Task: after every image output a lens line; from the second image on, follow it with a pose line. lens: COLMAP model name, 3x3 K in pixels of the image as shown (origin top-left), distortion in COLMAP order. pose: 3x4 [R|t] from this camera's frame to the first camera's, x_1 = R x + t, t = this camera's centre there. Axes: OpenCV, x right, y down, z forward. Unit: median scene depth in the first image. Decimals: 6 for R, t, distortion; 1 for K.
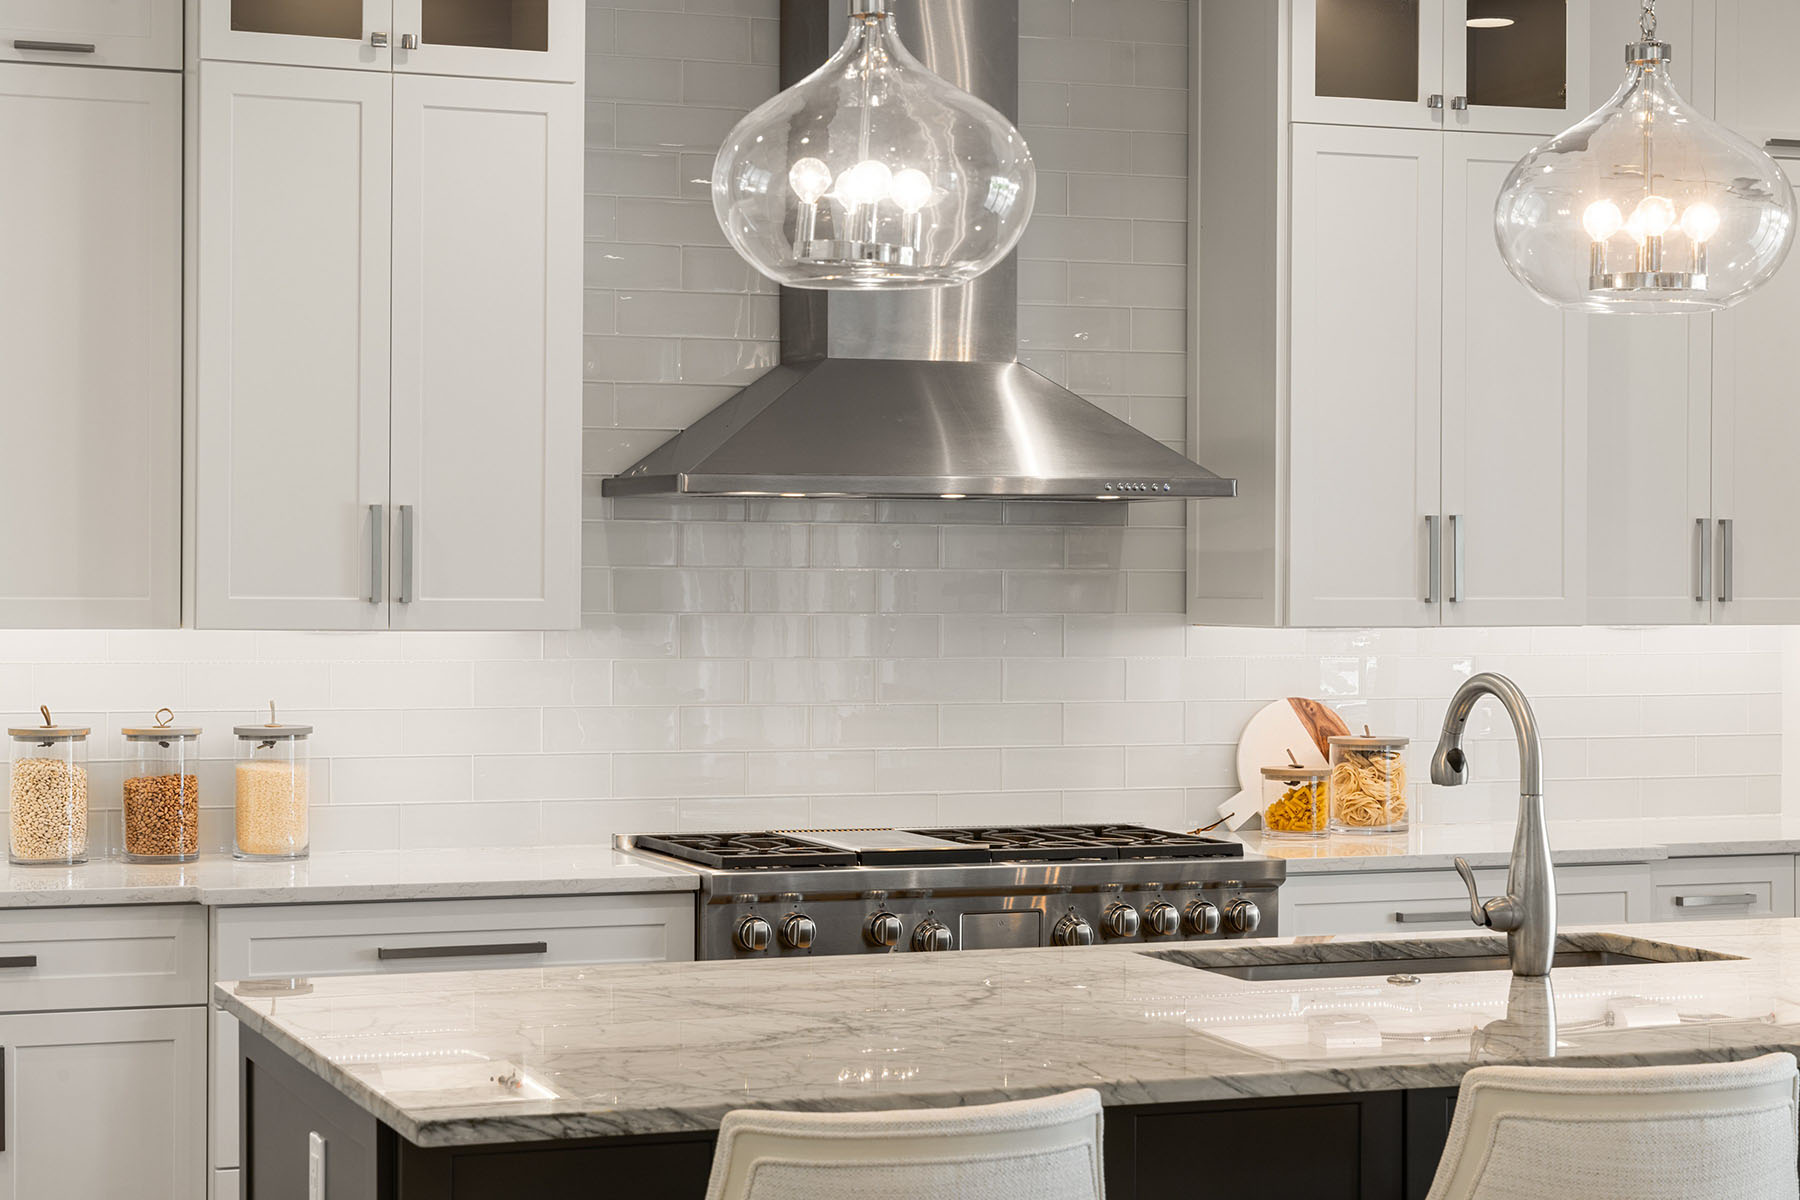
lens RADIAL K [[3209.4, 0, 900.0], [0, 3209.4, 600.0], [0, 0, 1]] dist [0.022704, -0.121218]
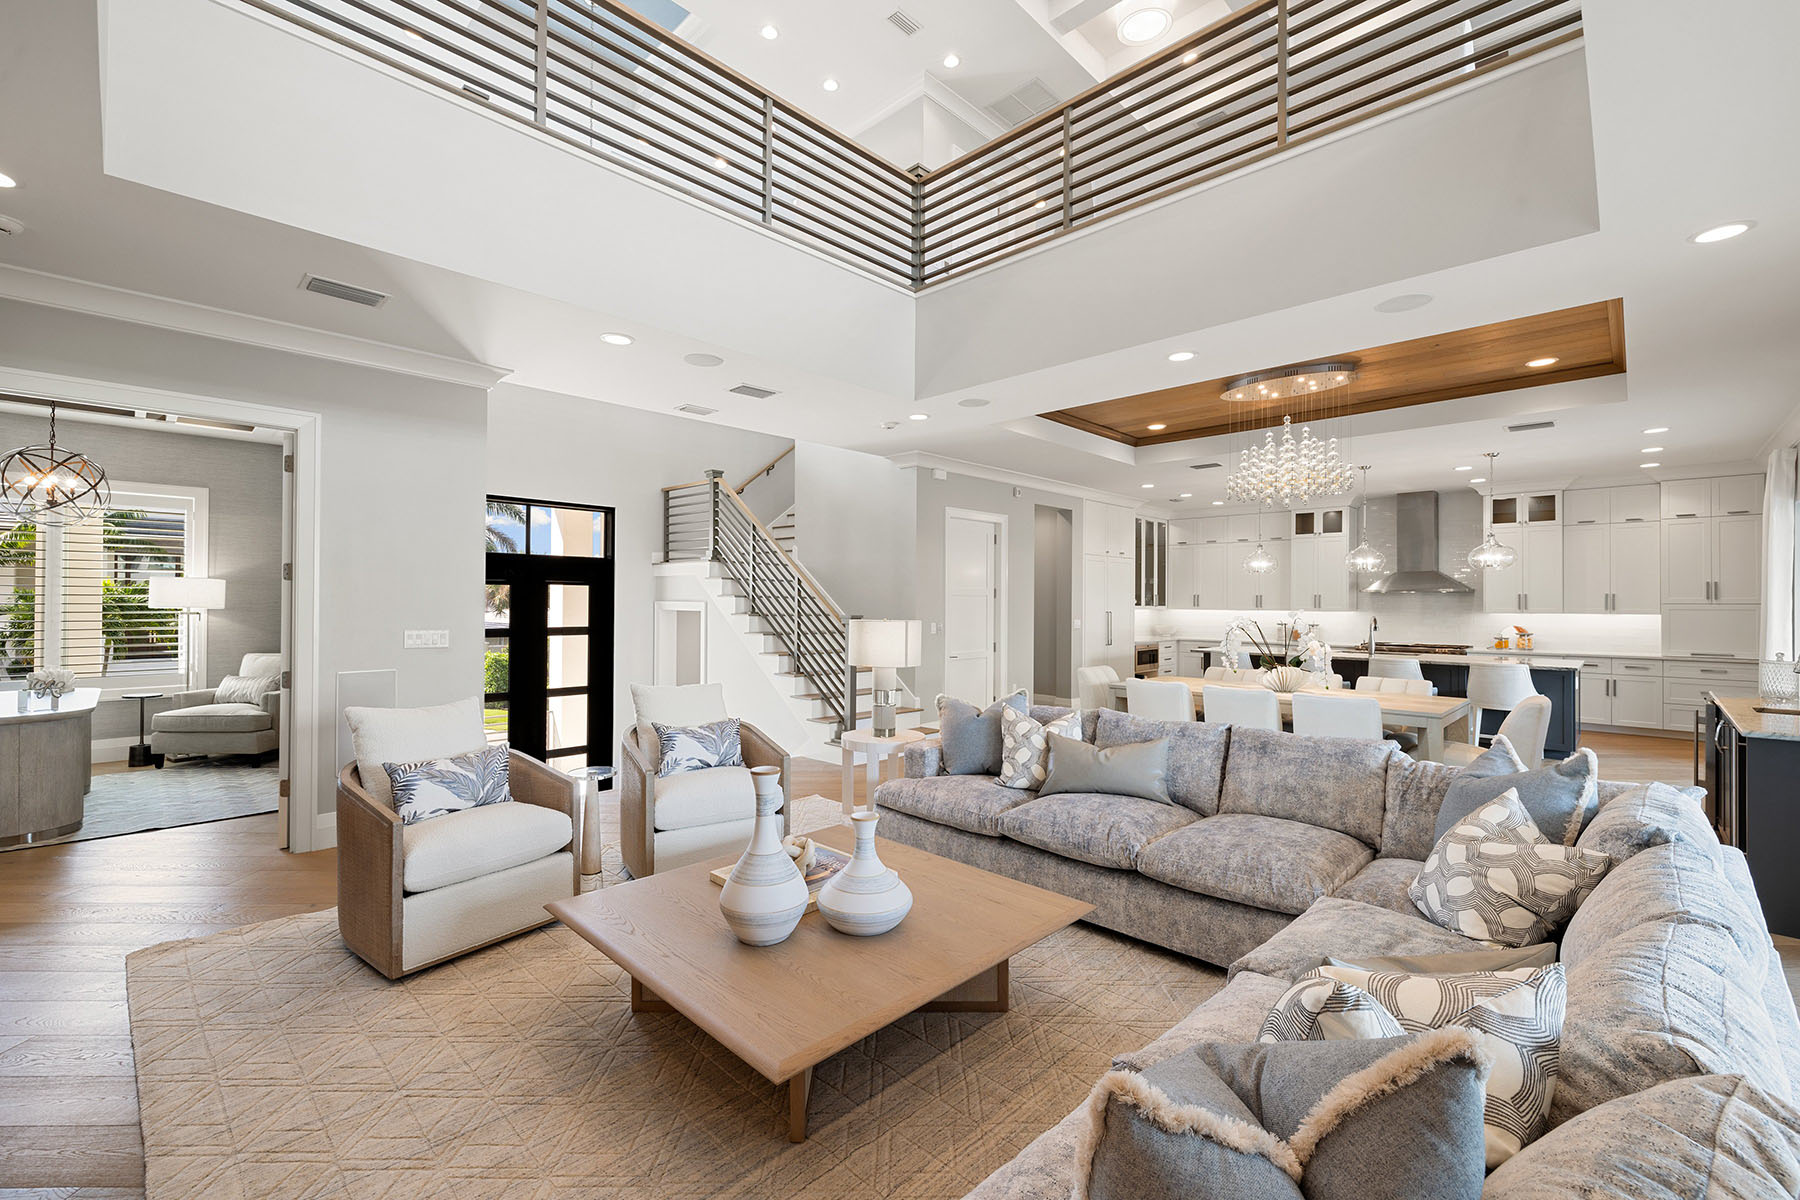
lens RADIAL K [[770.5, 0, 890.8], [0, 770.5, 598.7], [0, 0, 1]] dist [-0.000501, -0.000080]
pose [[0.410353, -0.008422, -0.911888, 1.047826], [-0.006219, 0.999908, -0.012034, 0.005057], [0.911906, 0.010609, 0.410263, -0.630182]]
